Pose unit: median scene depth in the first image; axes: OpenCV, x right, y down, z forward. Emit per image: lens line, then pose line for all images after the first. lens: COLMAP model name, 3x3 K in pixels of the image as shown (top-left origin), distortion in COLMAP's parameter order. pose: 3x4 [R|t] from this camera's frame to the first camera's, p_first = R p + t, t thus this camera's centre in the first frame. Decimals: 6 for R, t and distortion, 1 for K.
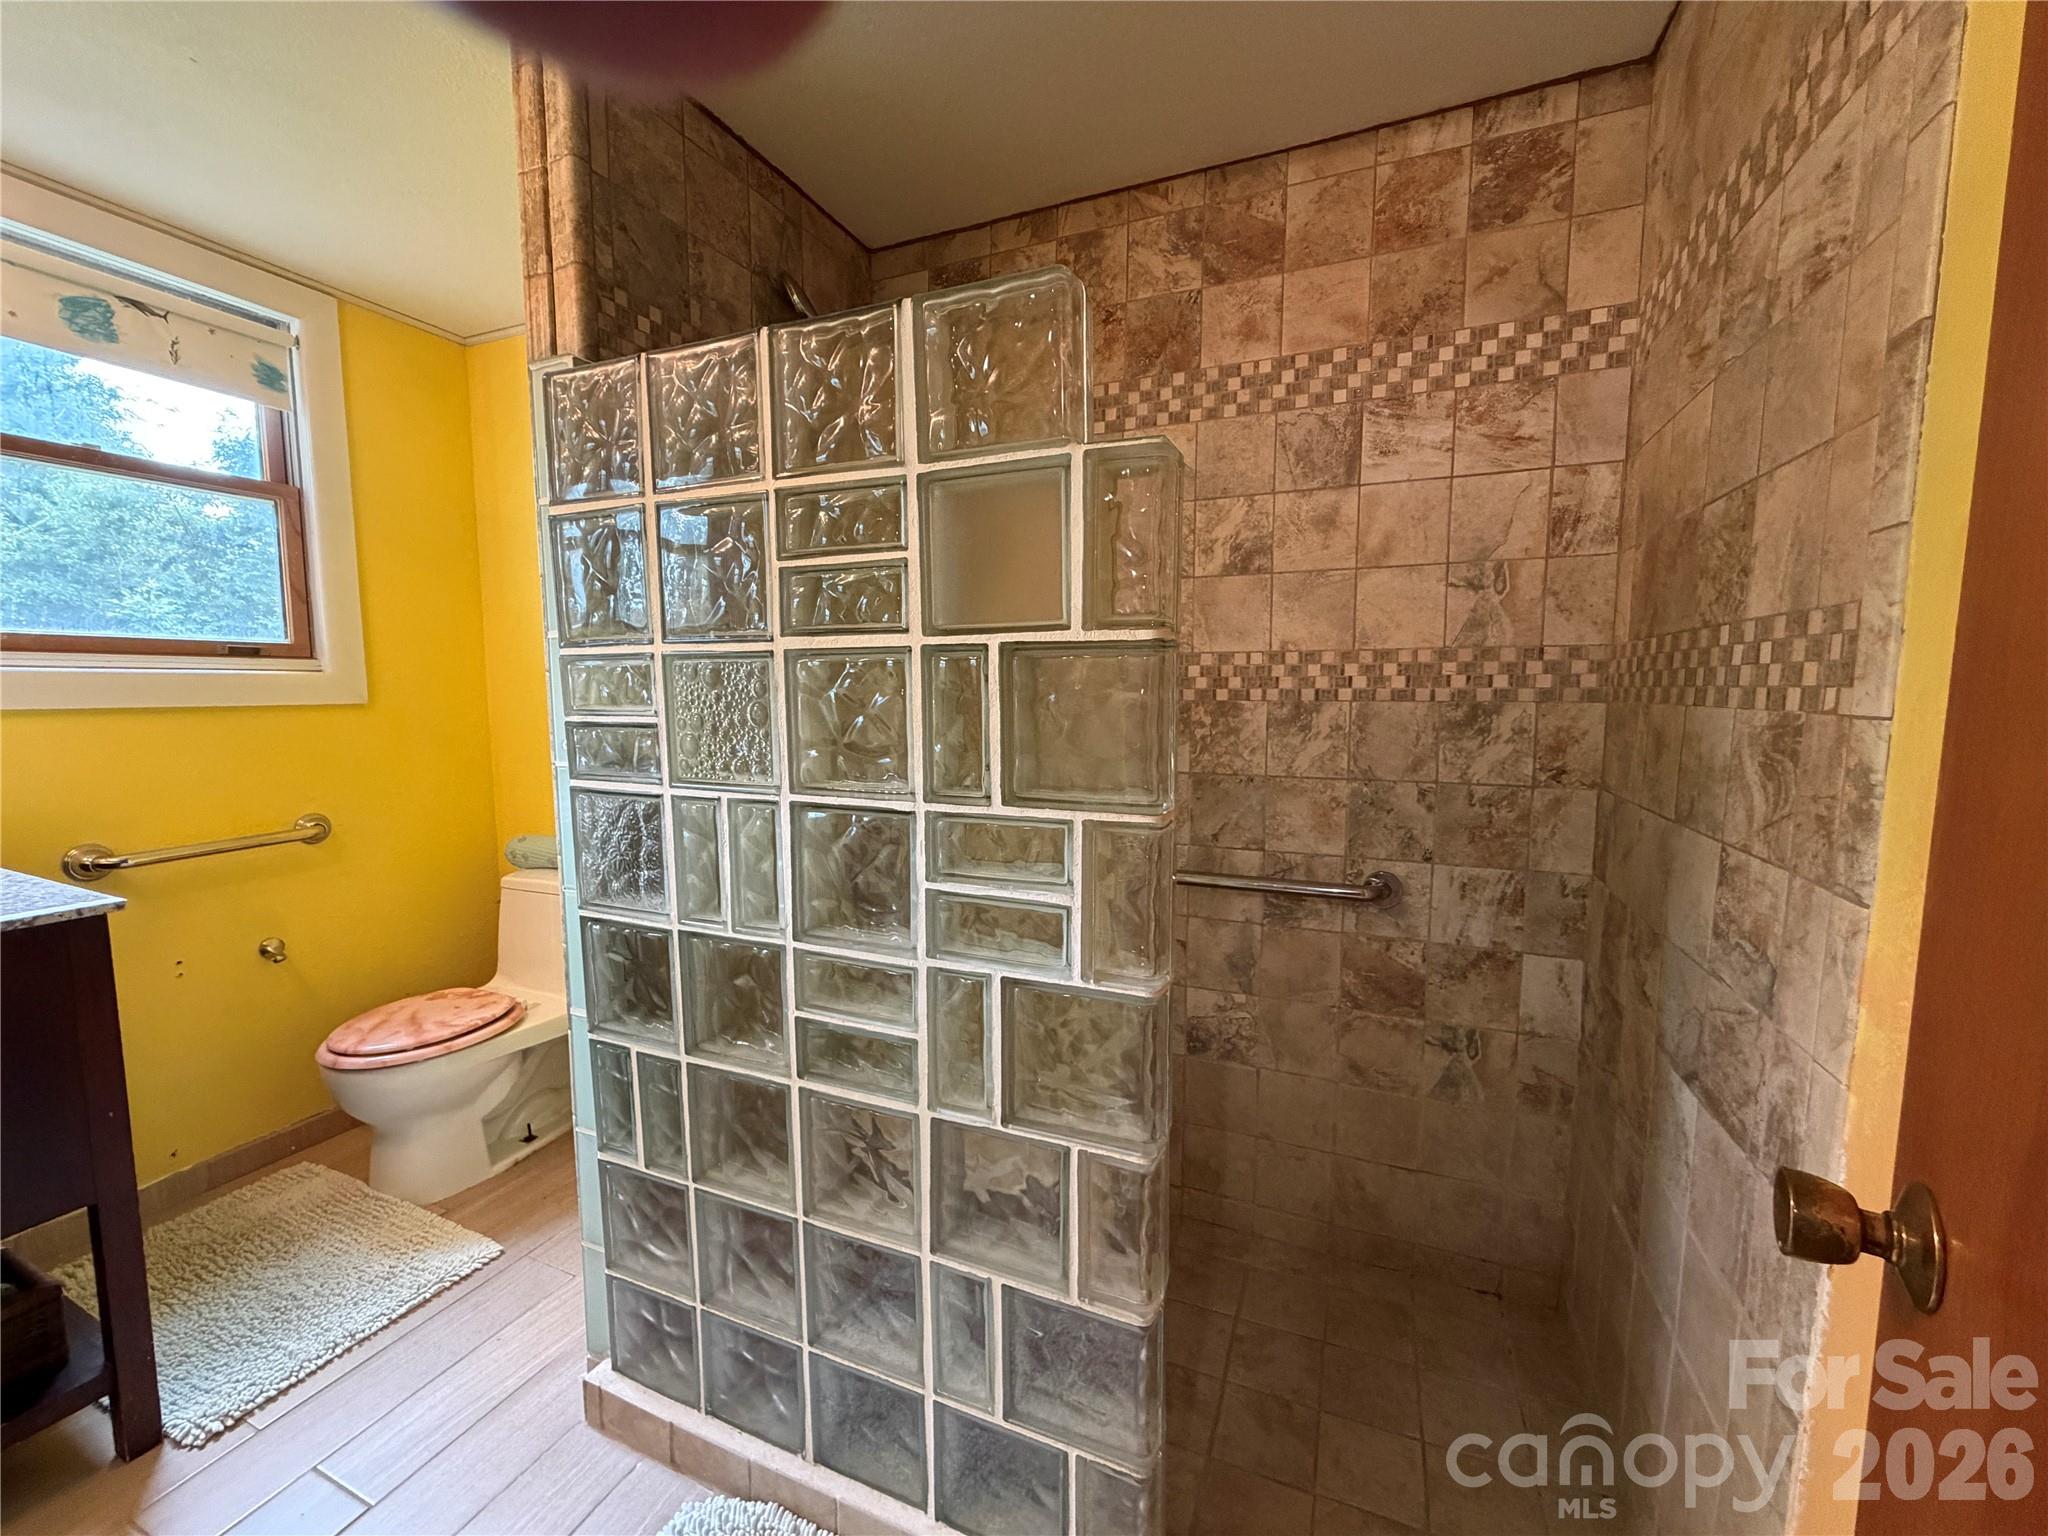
lens RADIAL K [[818.0, 0, 1018.3], [0, 818.0, 770.3], [0, 0, 1]] dist [-0.001107, 0.000231]
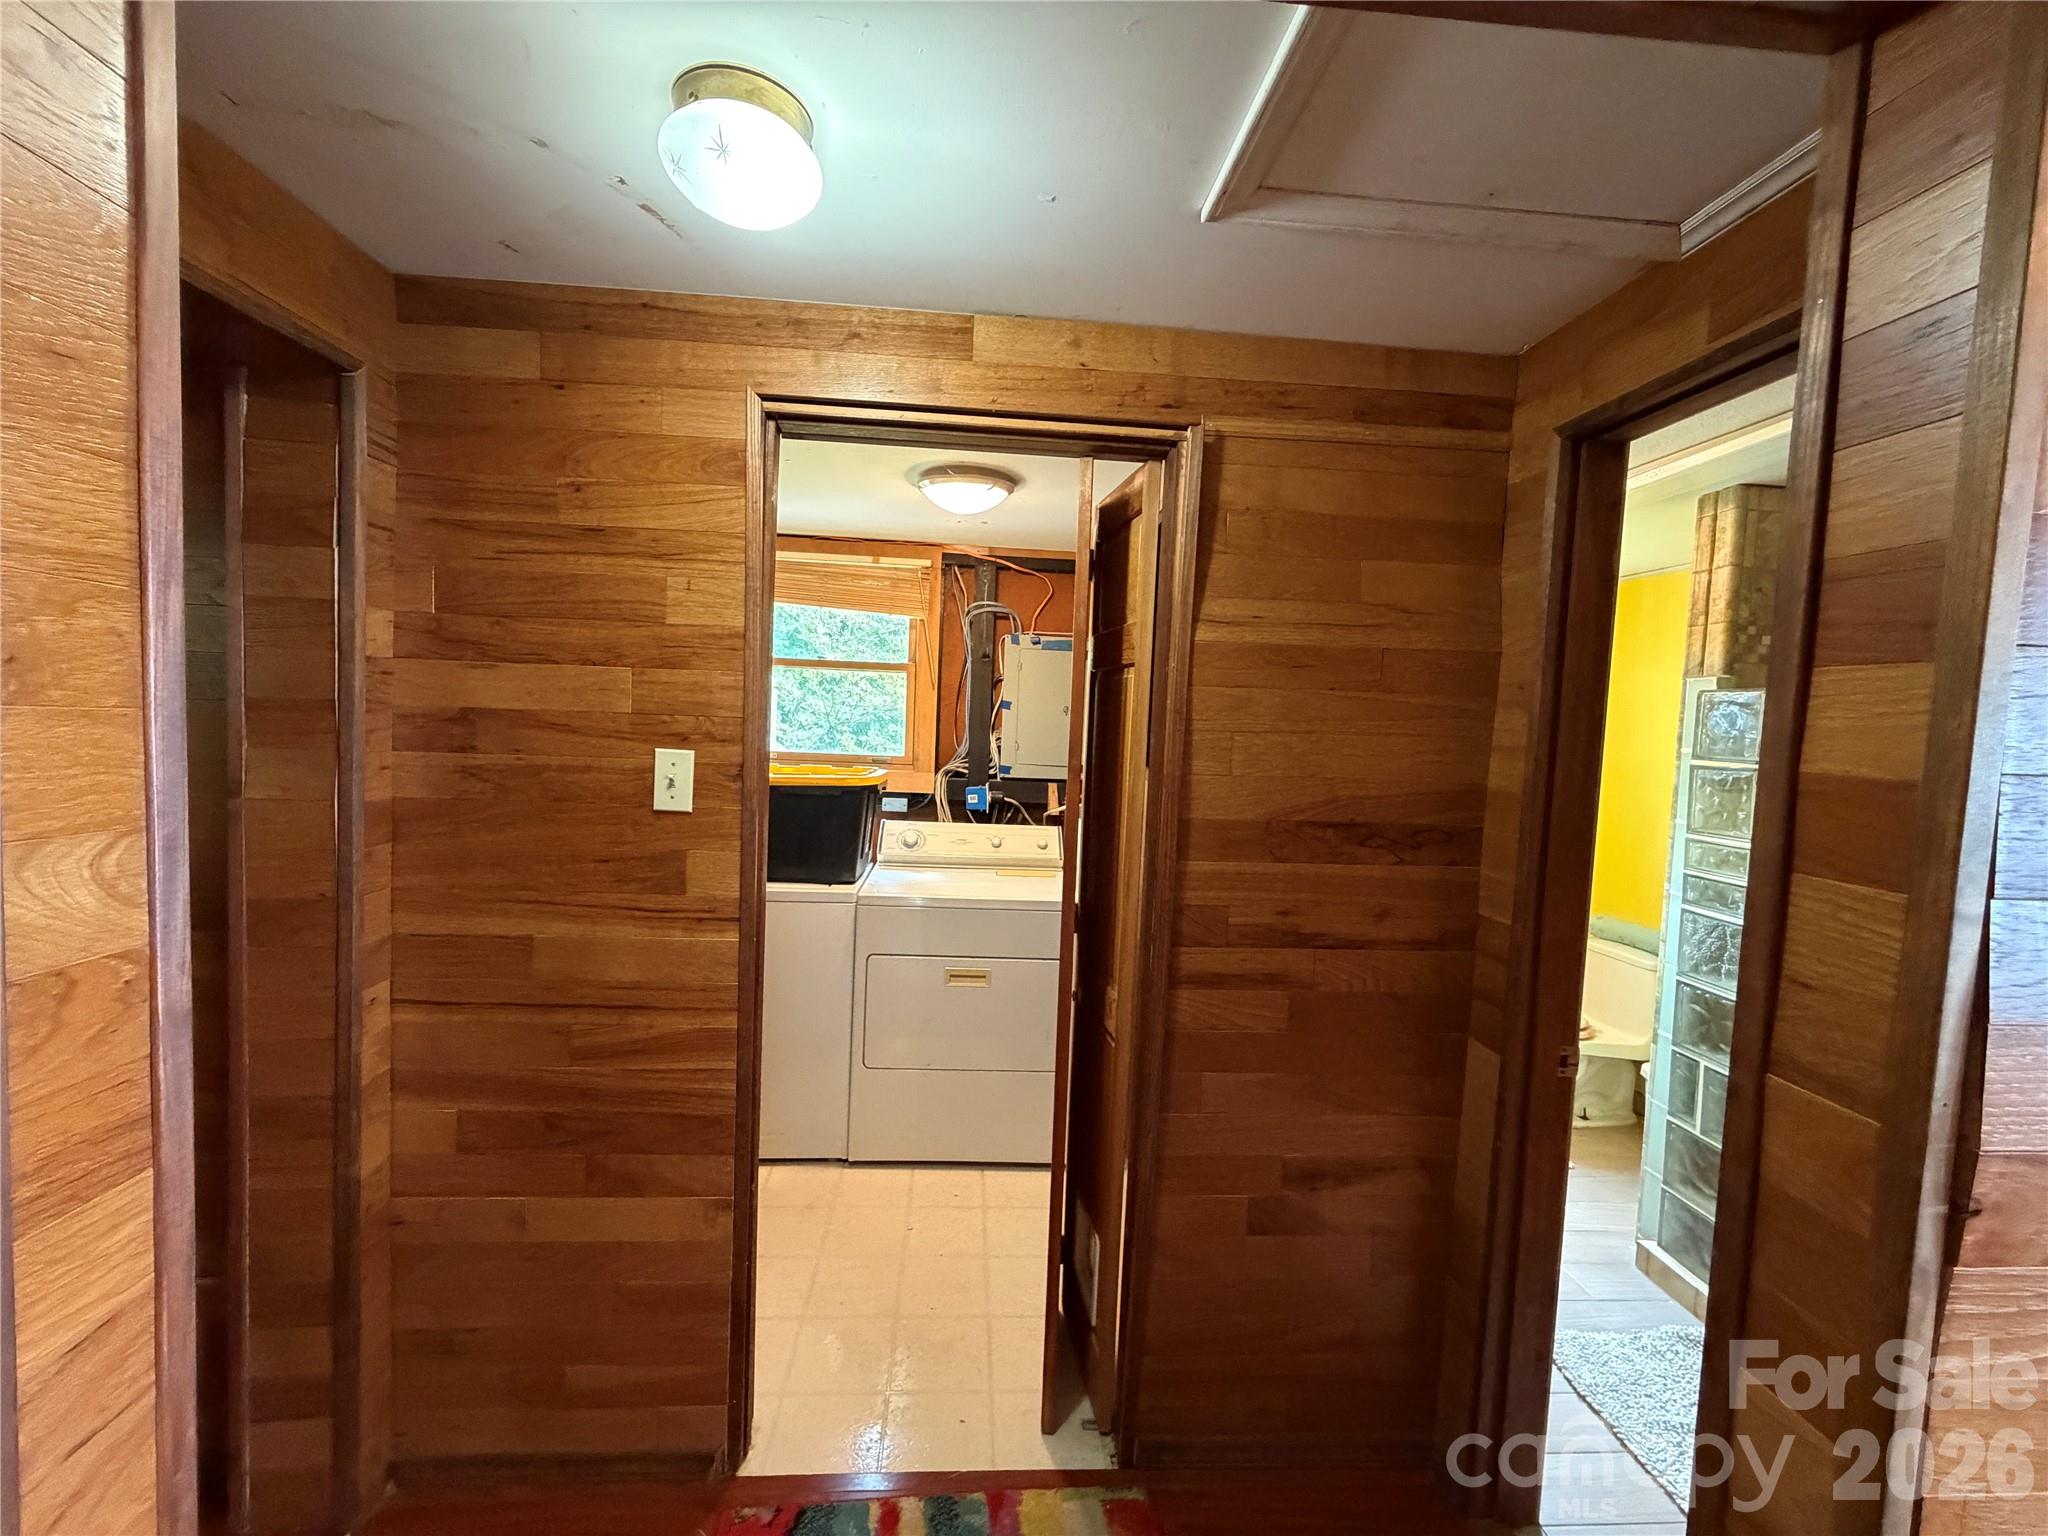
lens RADIAL K [[818.0, 0, 1018.3], [0, 818.0, 770.3], [0, 0, 1]] dist [-0.001107, 0.000231]
pose [[0.455235, 0.070653, -0.887564, 0.366413], [-0.128265, 0.991653, 0.013152, -0.115128], [0.881084, 0.107856, 0.460497, -1.146393]]
